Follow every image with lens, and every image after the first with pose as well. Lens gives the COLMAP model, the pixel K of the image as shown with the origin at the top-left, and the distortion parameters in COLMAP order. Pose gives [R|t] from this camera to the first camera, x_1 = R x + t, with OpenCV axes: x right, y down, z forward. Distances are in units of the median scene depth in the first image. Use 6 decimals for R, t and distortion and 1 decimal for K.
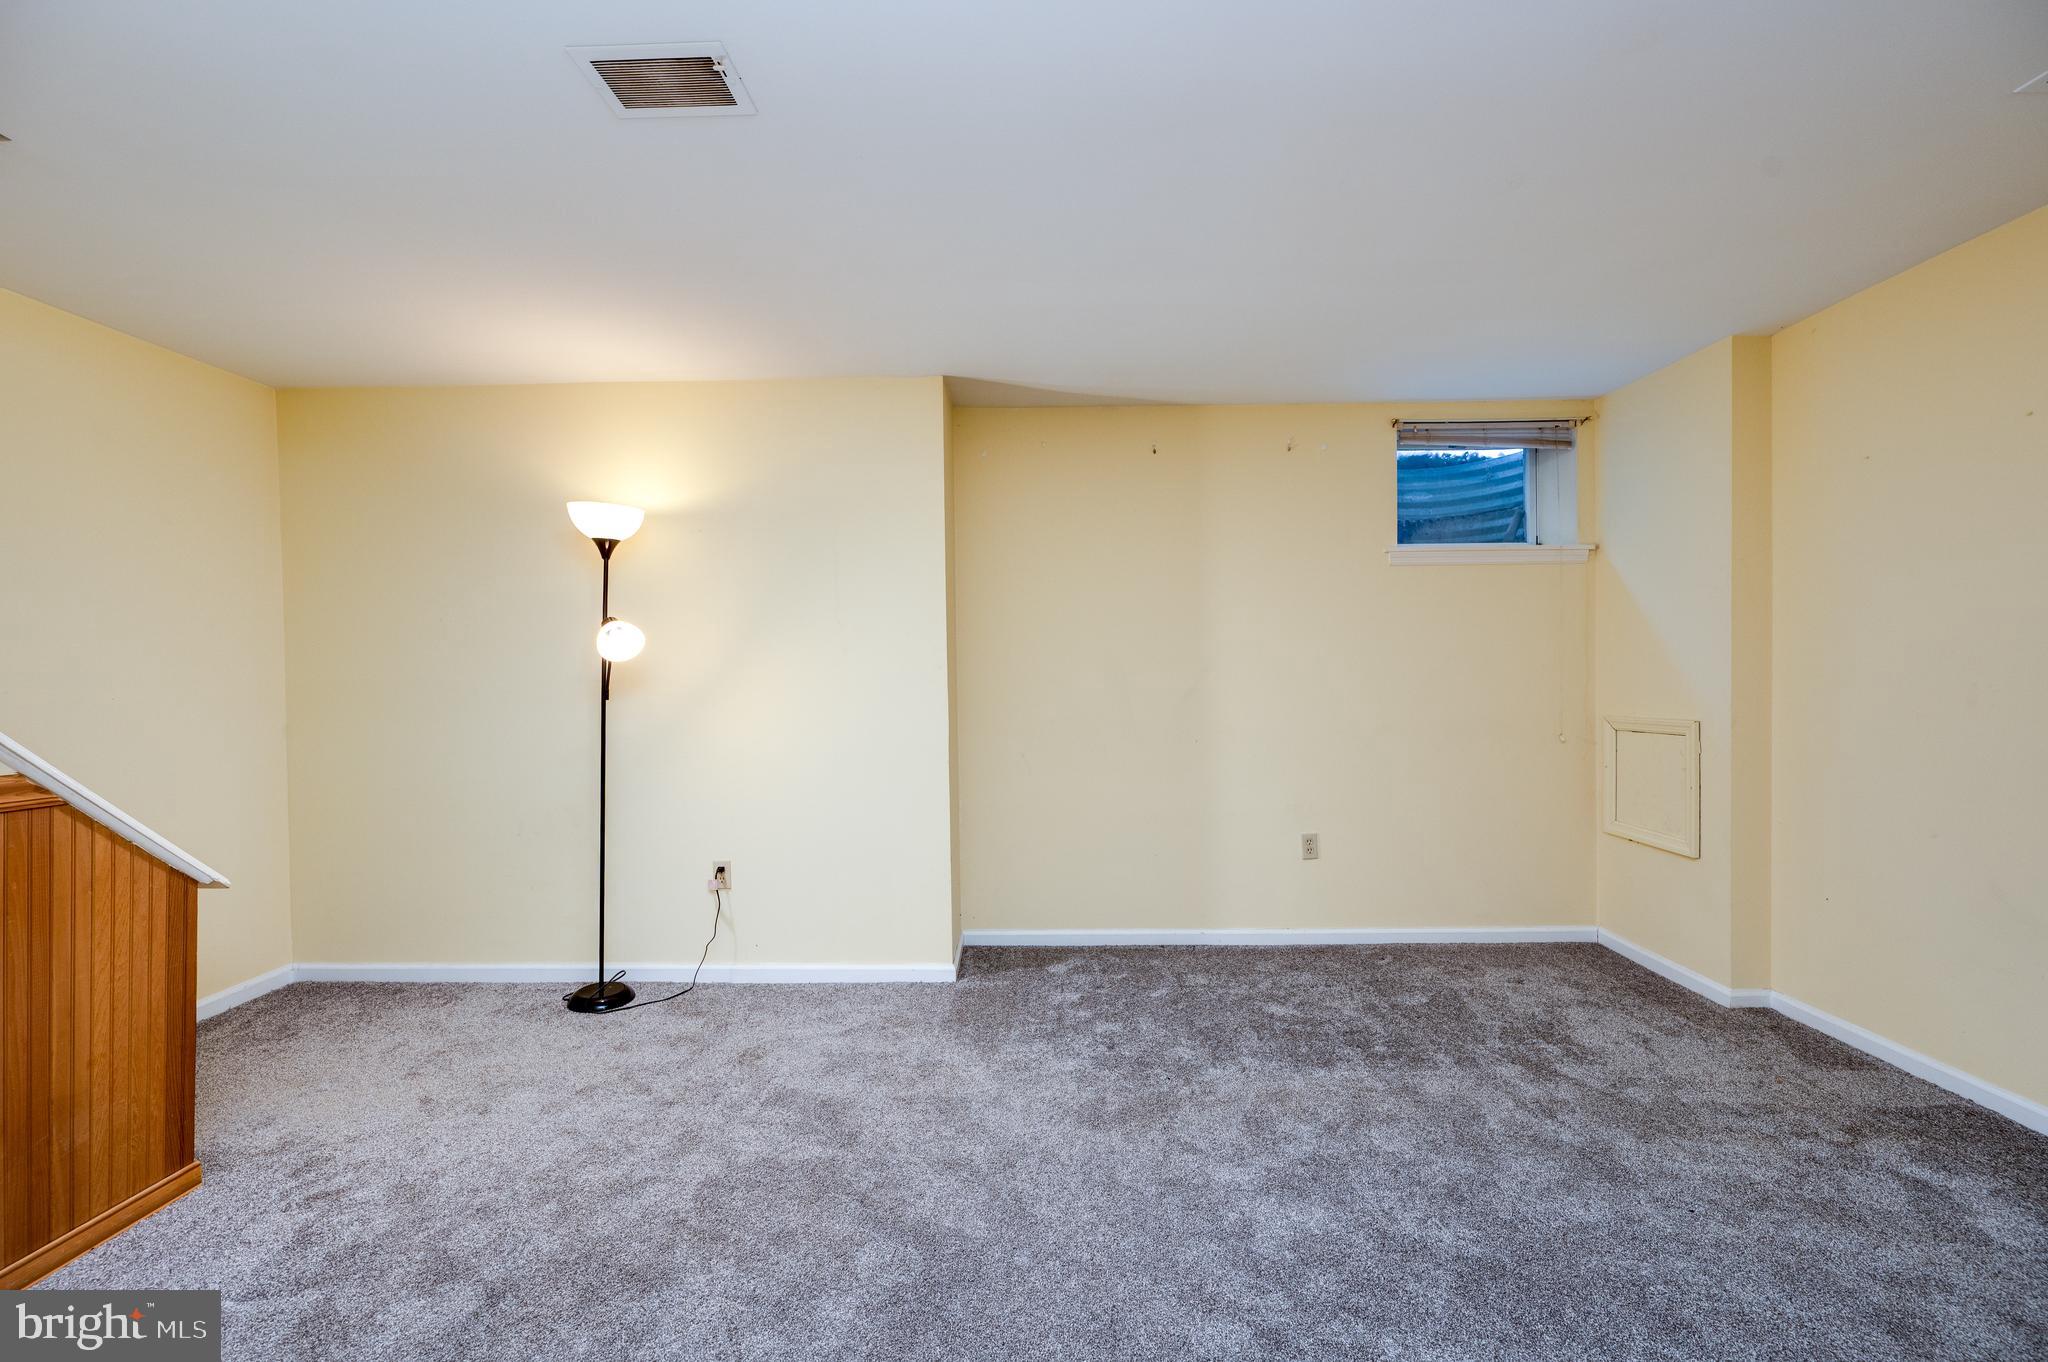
lens RADIAL K [[821.9, 0, 1031.7], [0, 821.9, 680.1], [0, 0, 1]] dist [-0.001432, -0.000162]
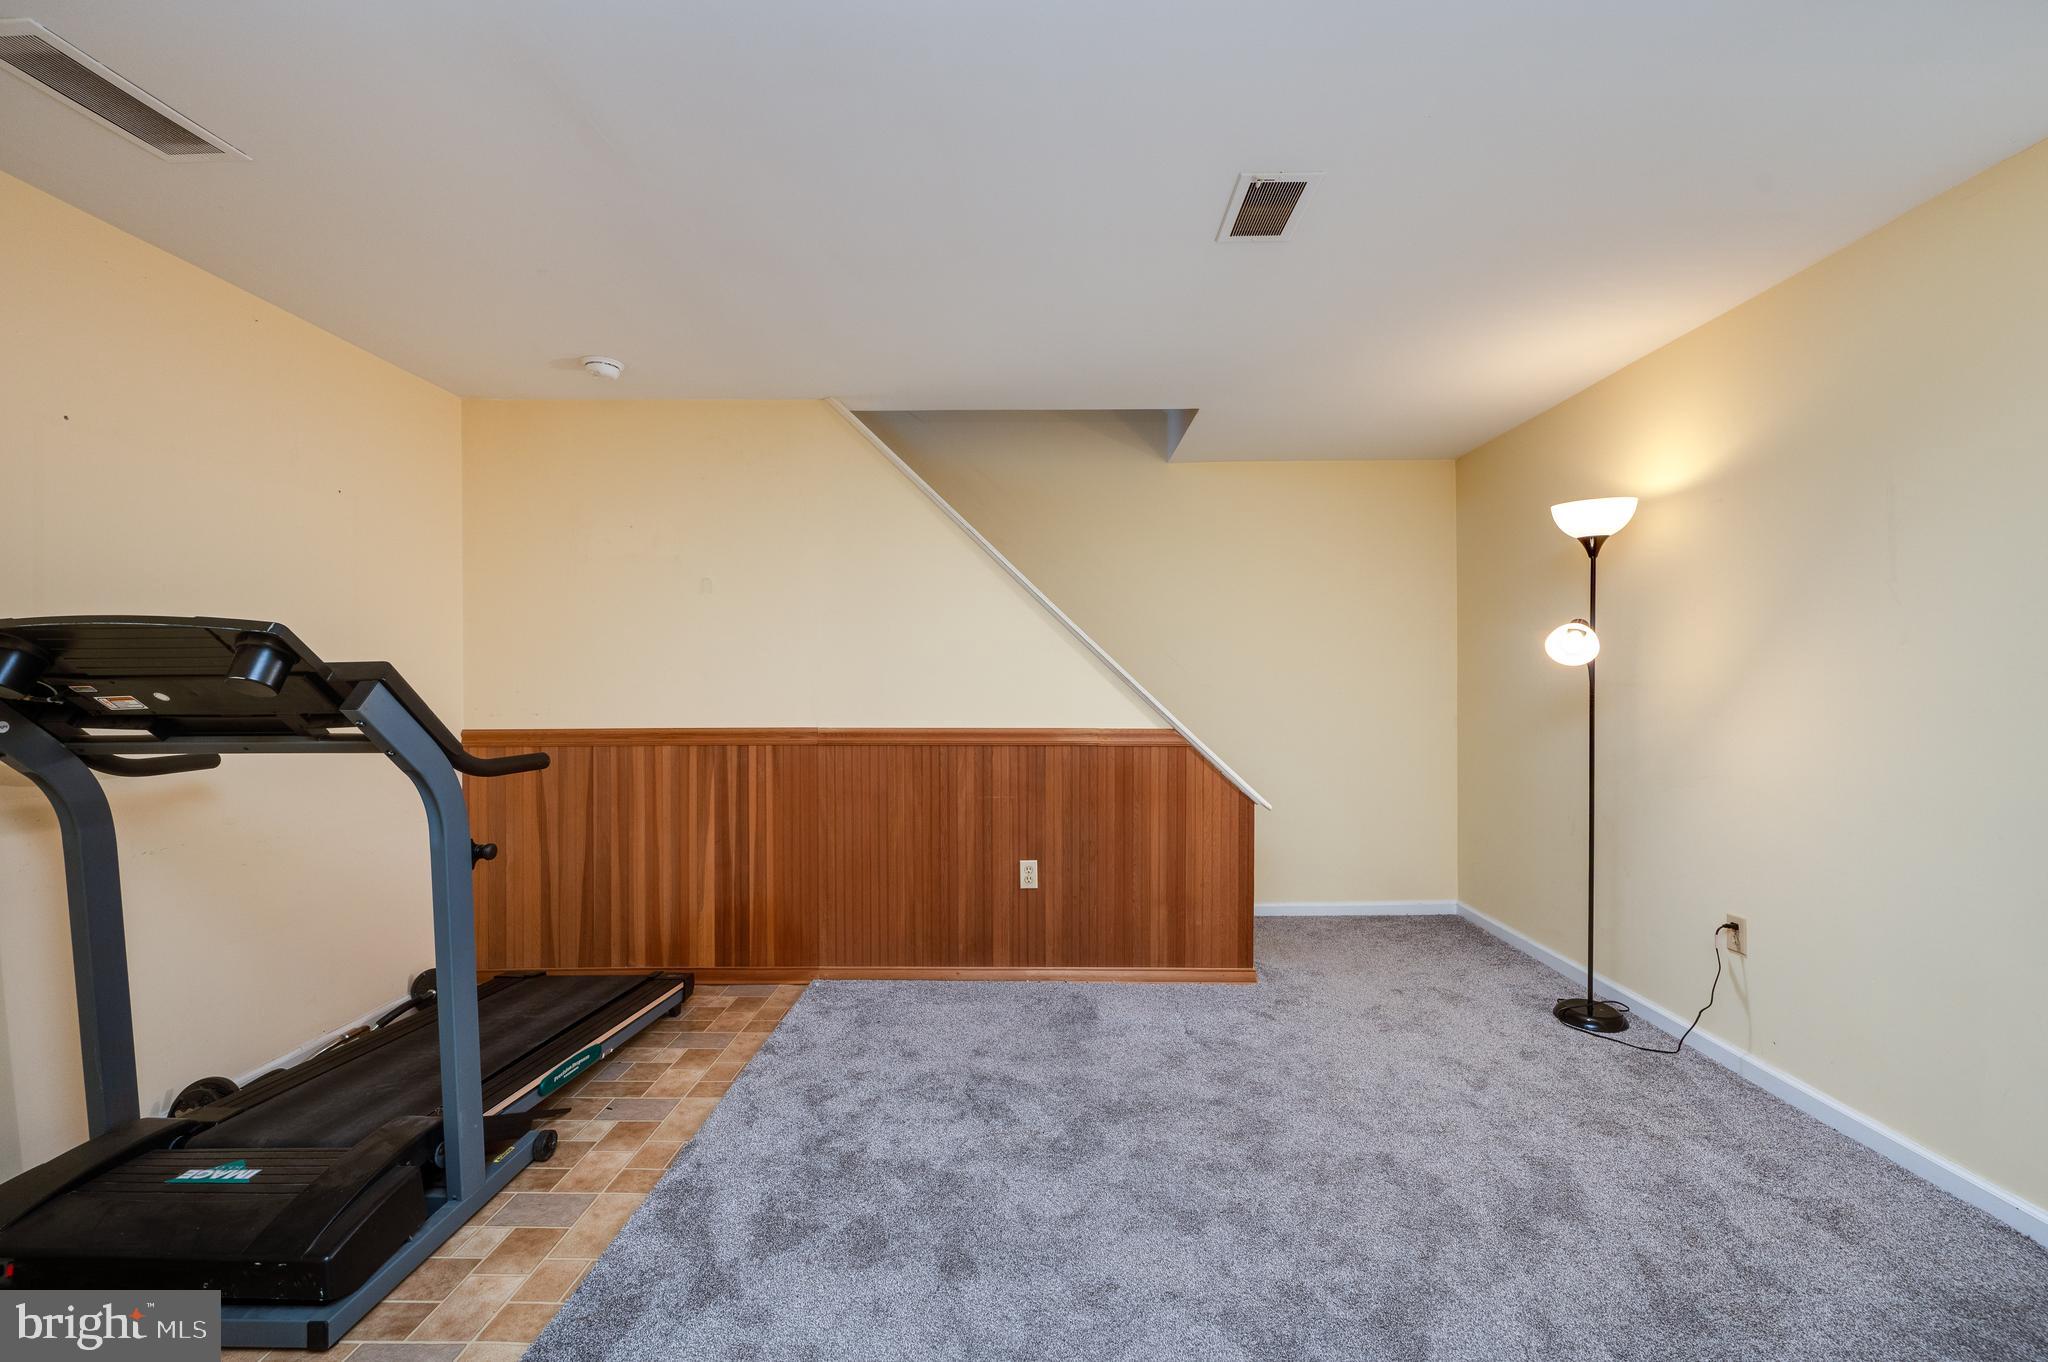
lens RADIAL K [[821.9, 0, 1026.3], [0, 821.9, 680.6], [0, 0, 1]] dist [-0.001432, -0.000162]
pose [[0.020031, 0.008576, -0.999763, 0.446151], [-0.005238, 0.999950, 0.008473, -0.010010], [0.999786, 0.005067, 0.020075, 0.342334]]
